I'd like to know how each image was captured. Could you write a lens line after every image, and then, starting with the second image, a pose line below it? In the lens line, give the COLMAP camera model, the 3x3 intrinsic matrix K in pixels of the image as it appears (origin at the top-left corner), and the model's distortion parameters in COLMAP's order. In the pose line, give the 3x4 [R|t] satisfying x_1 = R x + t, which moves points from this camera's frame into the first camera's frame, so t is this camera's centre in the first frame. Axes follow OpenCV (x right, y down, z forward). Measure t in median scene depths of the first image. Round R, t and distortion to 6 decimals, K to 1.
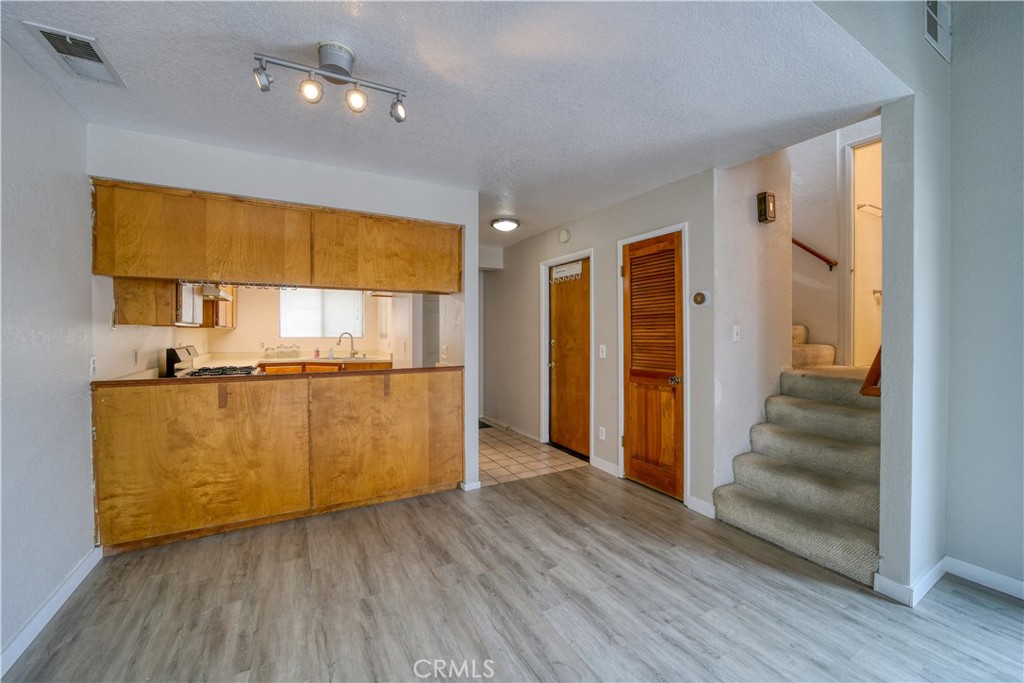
lens RADIAL K [[397.8, 0, 512.6], [0, 397.8, 335.7], [0, 0, 1]] dist [-0.032523, 0.007892]
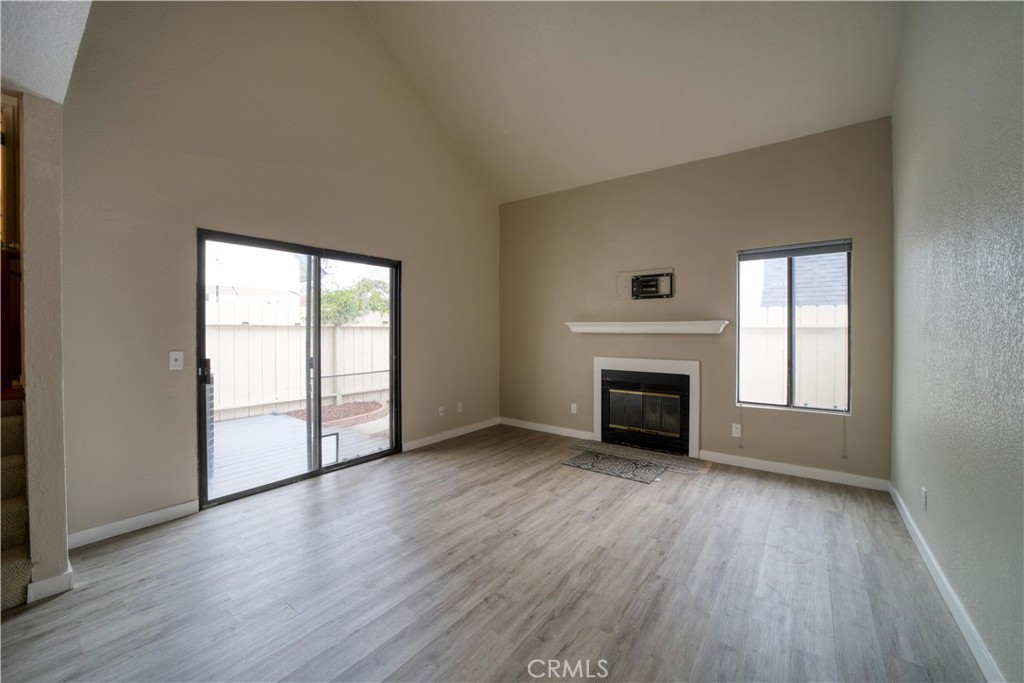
lens RADIAL K [[400.5, 0, 513.5], [0, 400.5, 327.7], [0, 0, 1]] dist [-0.032835, 0.008203]
pose [[-0.399842, 0.005291, 0.916569, -0.251911], [0.007893, 0.999966, -0.002329, -0.002021], [-0.916550, 0.006303, -0.399870, 0.177003]]
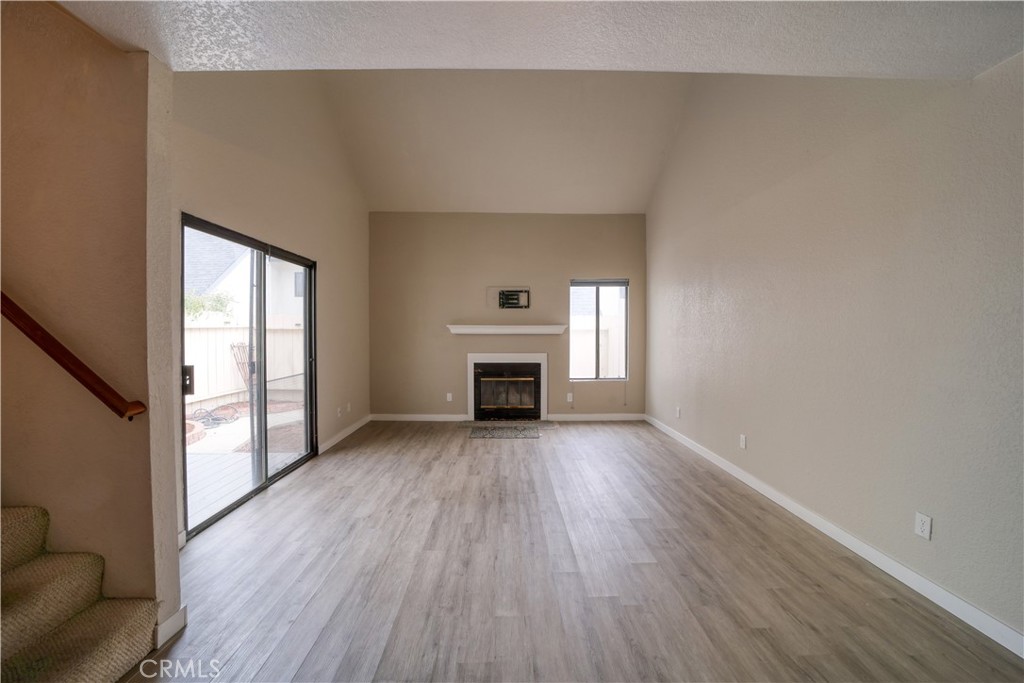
lens RADIAL K [[405.9, 0, 513.2], [0, 405.9, 331.4], [0, 0, 1]] dist [-0.028226, 0.008383]
pose [[-0.880309, -0.001626, 0.474399, -0.061077], [0.003254, 0.999950, 0.009465, -0.012822], [-0.474390, 0.009876, -0.880259, 0.914548]]
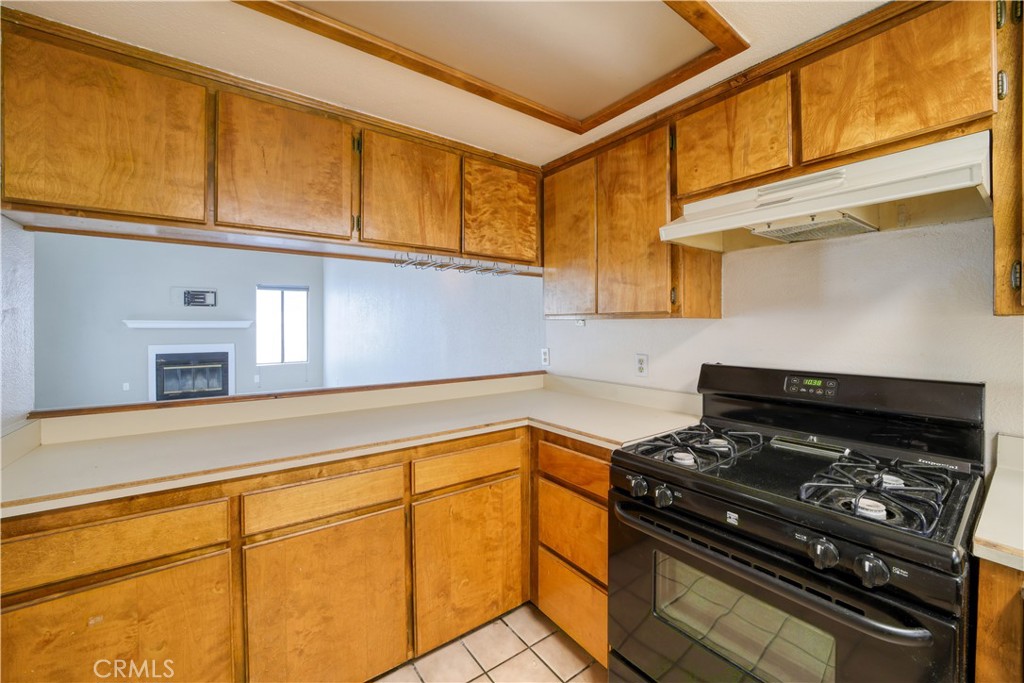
lens RADIAL K [[405.9, 0, 513.2], [0, 405.9, 331.4], [0, 0, 1]] dist [-0.028226, 0.008383]
pose [[-0.992605, 0.000436, -0.121384, -0.632133], [-0.002503, 0.999707, 0.024057, -0.022220], [0.121359, 0.024183, -0.992314, 1.666391]]
